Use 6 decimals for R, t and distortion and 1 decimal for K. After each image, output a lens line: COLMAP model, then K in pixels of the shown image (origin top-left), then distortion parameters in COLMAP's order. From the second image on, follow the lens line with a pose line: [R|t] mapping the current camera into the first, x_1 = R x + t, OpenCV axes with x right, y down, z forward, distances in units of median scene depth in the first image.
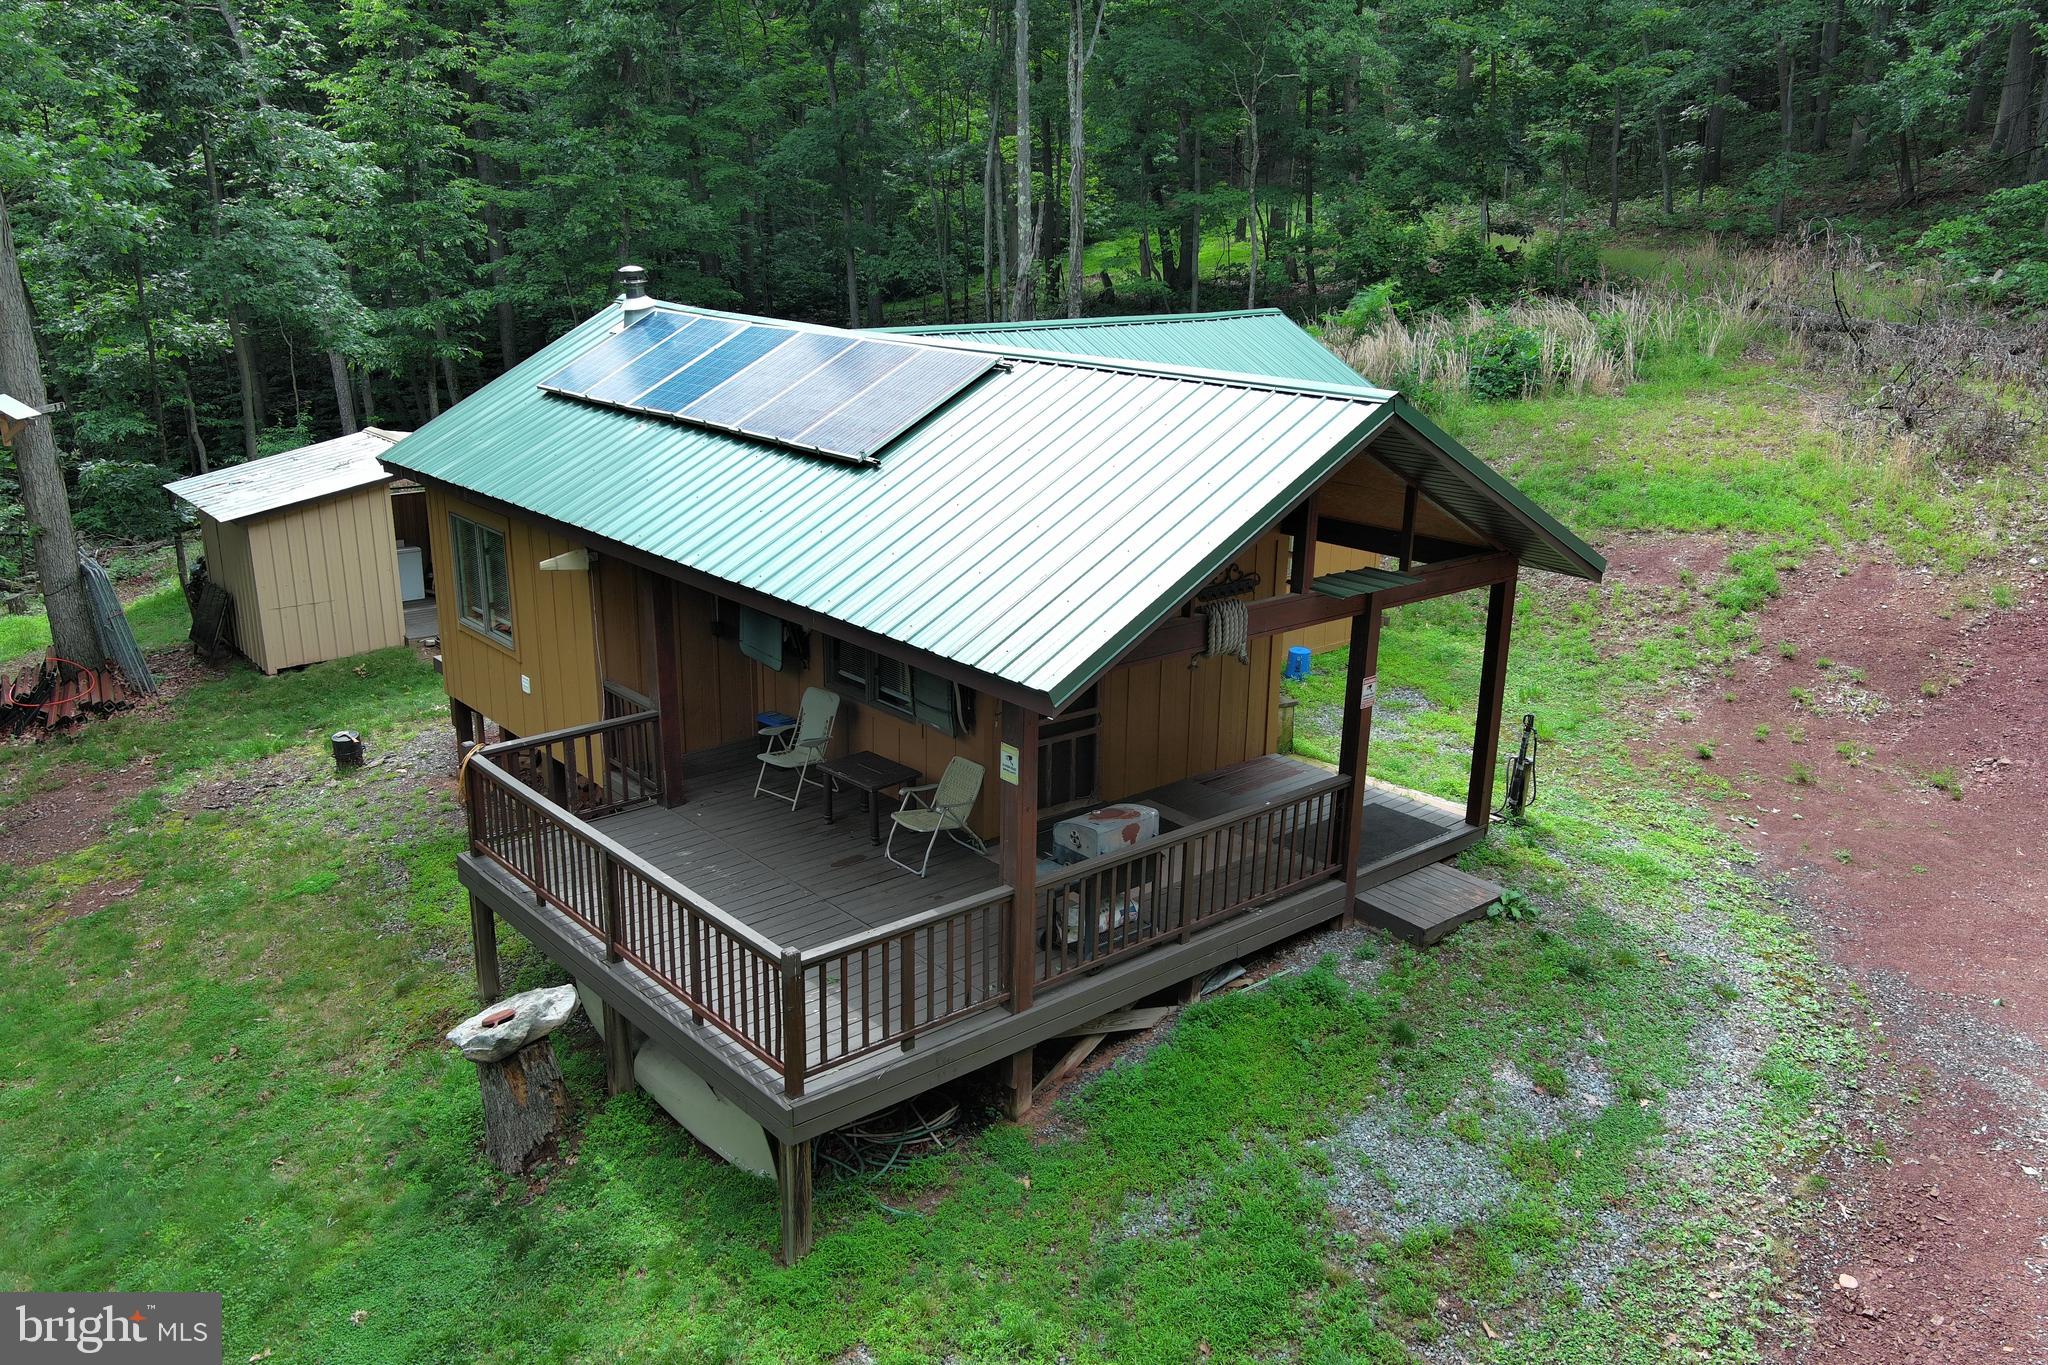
lens RADIAL K [[1581.0, 0, 1018.5], [0, 1581.0, 675.0], [0, 0, 1]] dist [0.022709, -0.016435]
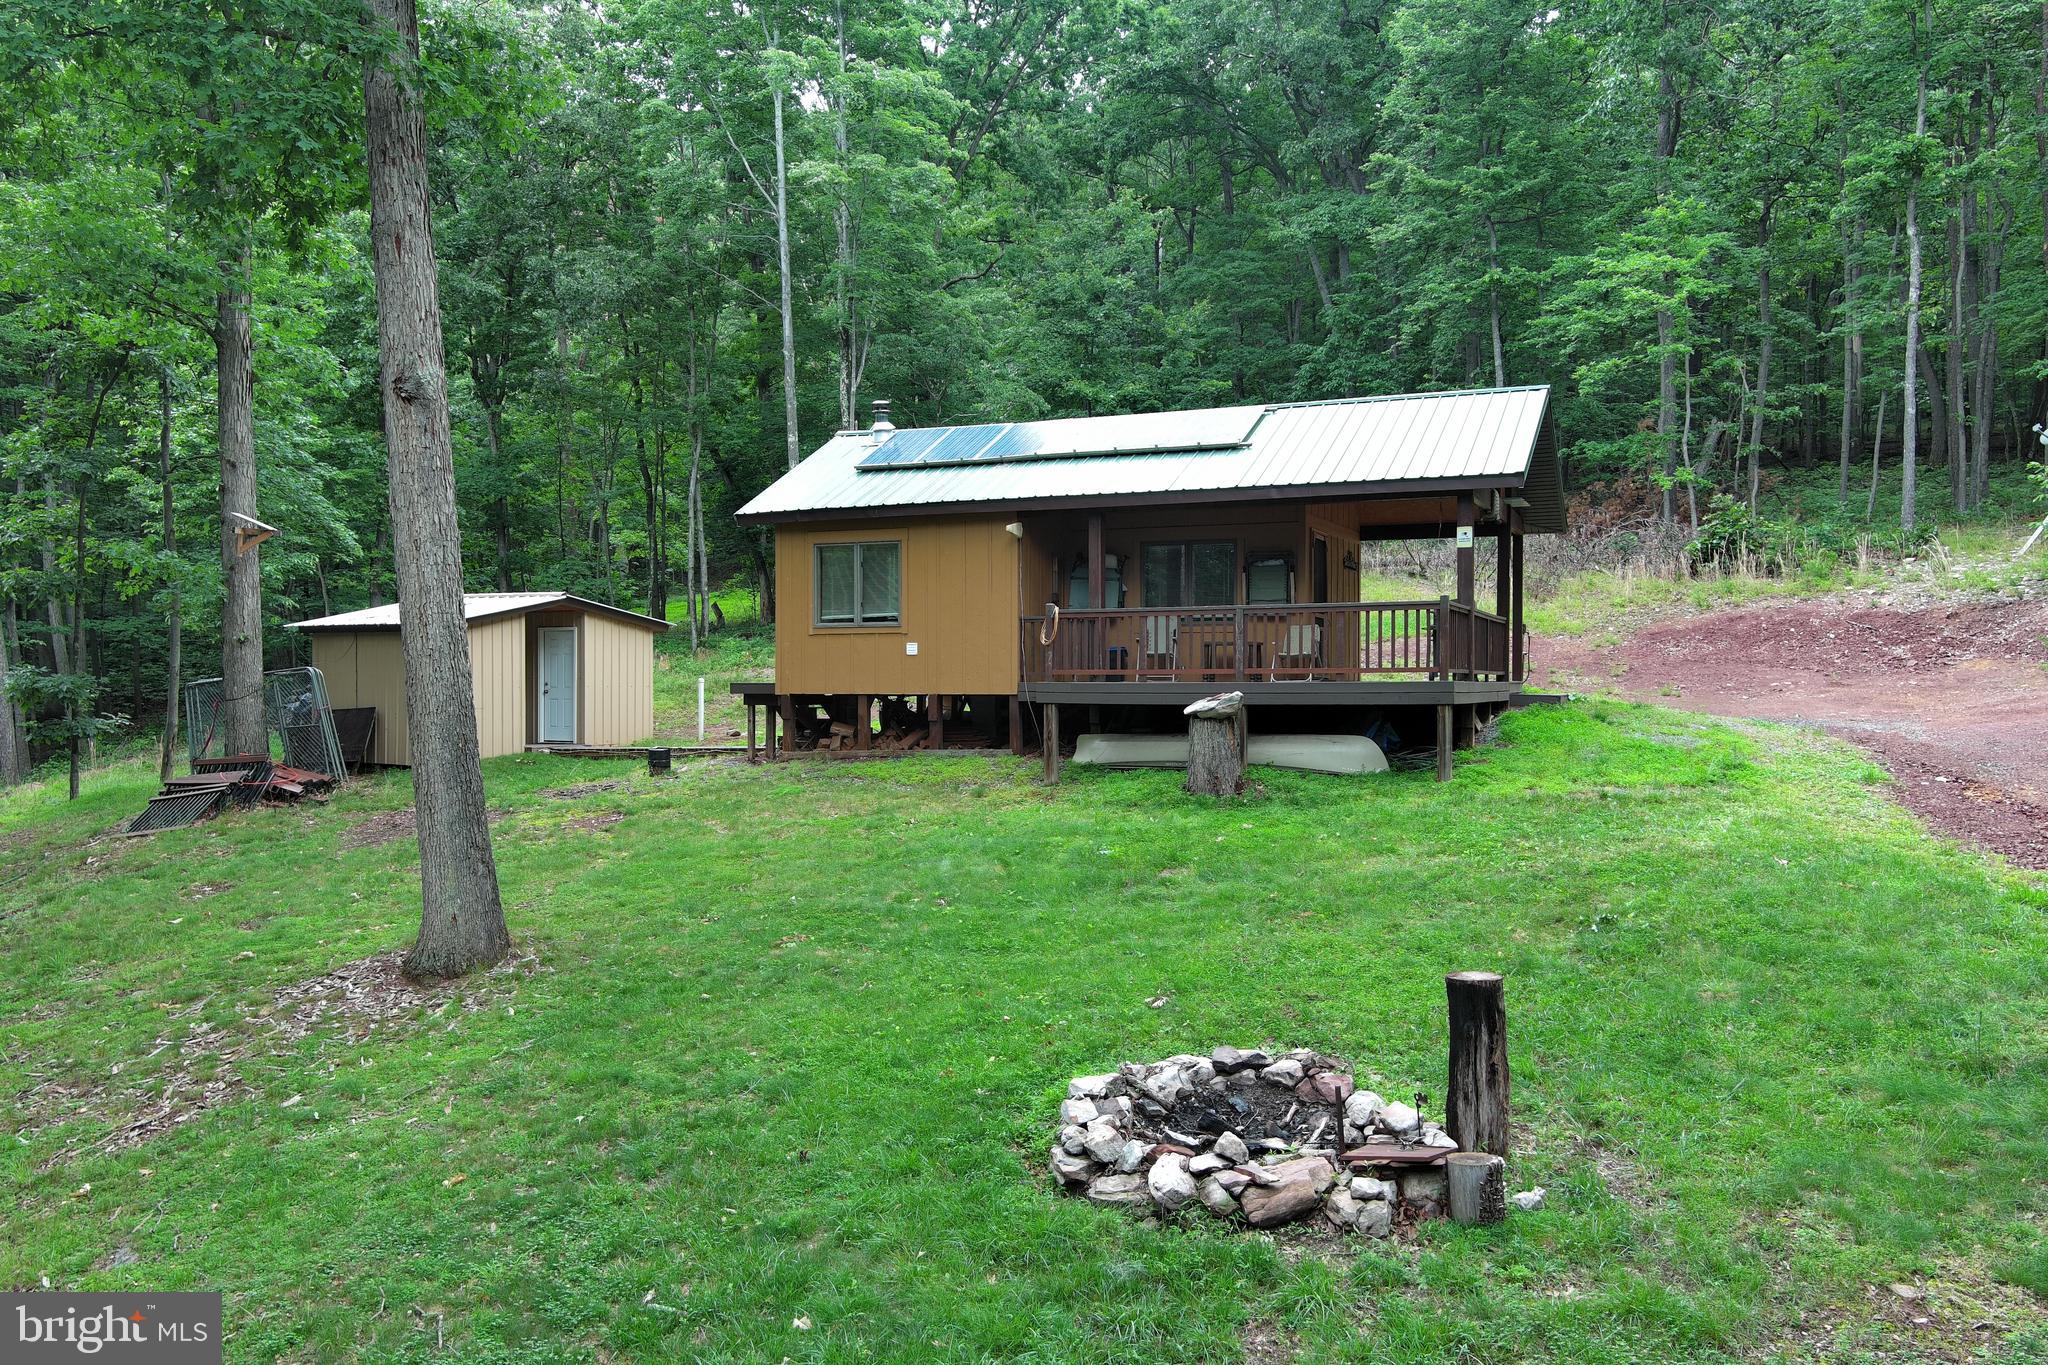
lens RADIAL K [[1581.0, 0, 1031.1], [0, 1581.0, 682.2], [0, 0, 1]] dist [0.022709, -0.016435]
pose [[0.896851, -0.015850, 0.442049, -1.034226], [0.139780, 0.958303, -0.249233, 0.491385], [-0.419667, 0.285314, 0.861670, -0.289415]]
